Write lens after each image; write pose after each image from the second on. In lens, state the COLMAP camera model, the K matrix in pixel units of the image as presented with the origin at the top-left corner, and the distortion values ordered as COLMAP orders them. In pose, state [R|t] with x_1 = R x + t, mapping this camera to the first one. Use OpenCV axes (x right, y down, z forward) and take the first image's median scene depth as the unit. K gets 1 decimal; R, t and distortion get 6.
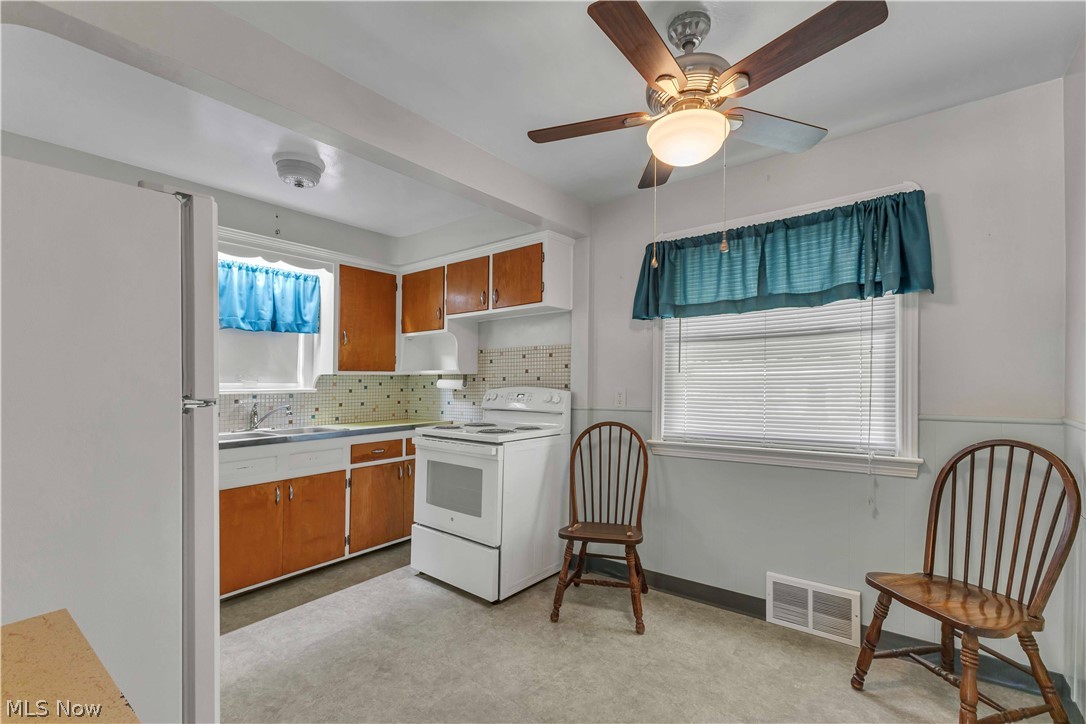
lens RADIAL K [[467.7, 0, 558.3], [0, 467.7, 385.8], [0, 0, 1]] dist [0.000643, 0.000072]
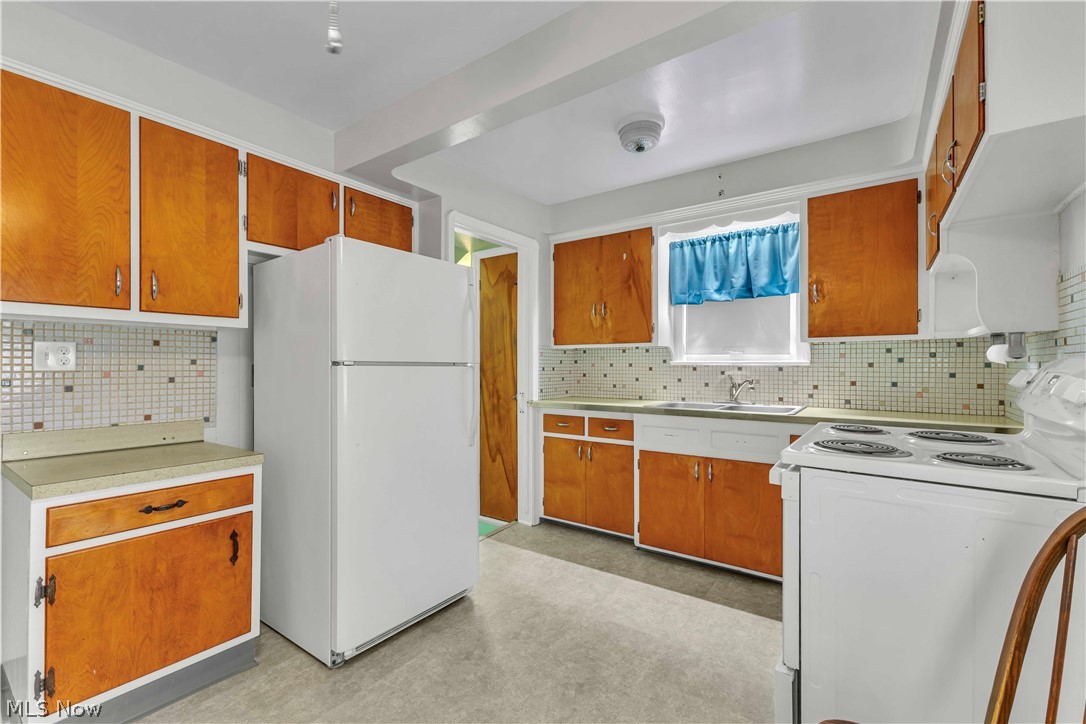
lens RADIAL K [[469.0, 0, 548.6], [0, 469.0, 358.6], [0, 0, 1]] dist [0.000522, -0.000065]
pose [[0.020043, 0.002194, -0.999797, 0.324512], [-0.003559, 0.999991, 0.002123, 0.002079], [0.999793, 0.003516, 0.020050, 0.621360]]
